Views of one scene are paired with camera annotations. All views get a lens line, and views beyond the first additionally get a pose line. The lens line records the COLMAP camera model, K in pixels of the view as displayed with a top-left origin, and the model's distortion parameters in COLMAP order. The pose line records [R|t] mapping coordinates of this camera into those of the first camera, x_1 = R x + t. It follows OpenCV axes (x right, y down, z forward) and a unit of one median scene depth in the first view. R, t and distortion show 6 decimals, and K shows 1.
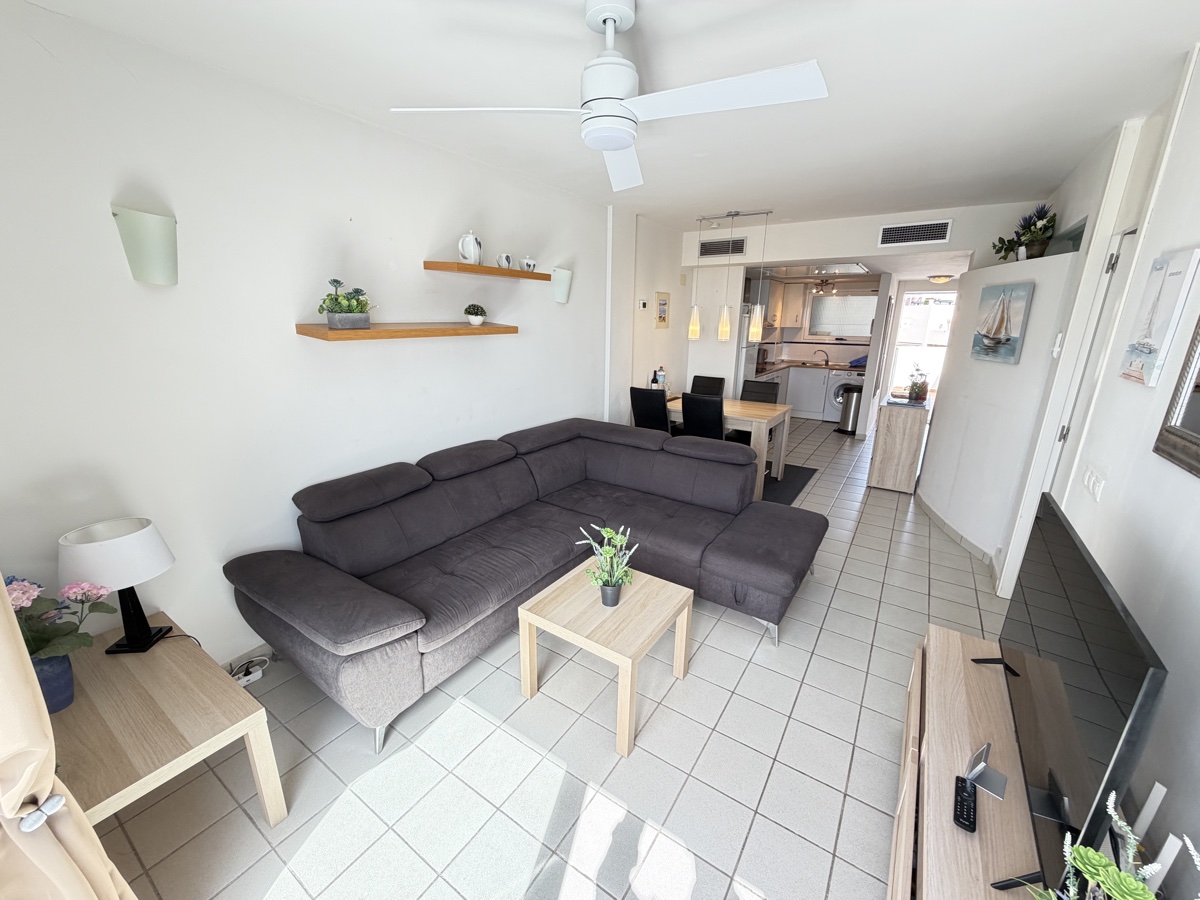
lens RADIAL K [[477.6, 0, 597.6], [0, 477.6, 451.6], [0, 0, 1]] dist [0.000971, -0.000367]
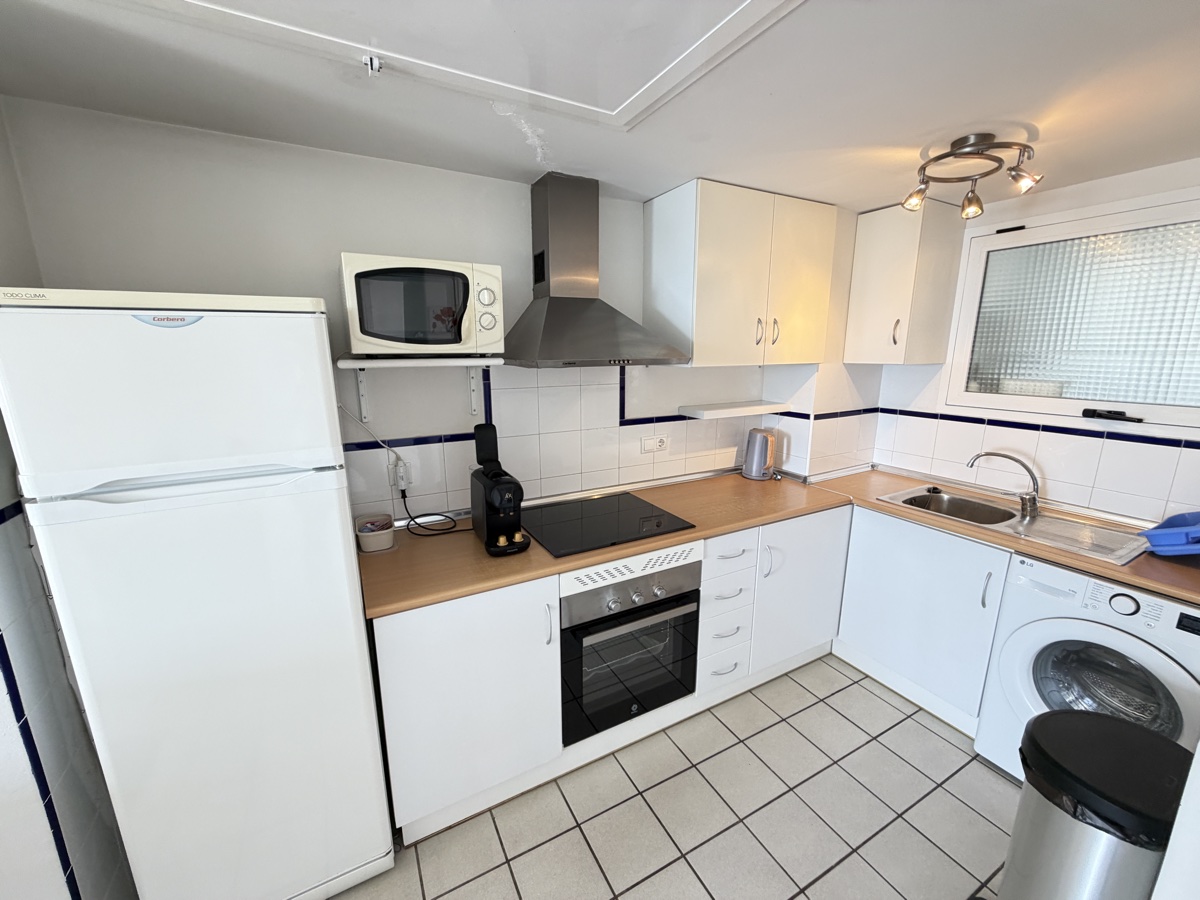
lens RADIAL K [[477.6, 0, 597.6], [0, 477.6, 451.6], [0, 0, 1]] dist [0.000971, -0.000367]
pose [[0.884058, 0.086903, -0.459227, 0.598796], [-0.115039, 0.992793, -0.033590, -0.273075], [0.452998, 0.082525, 0.887684, 1.029661]]
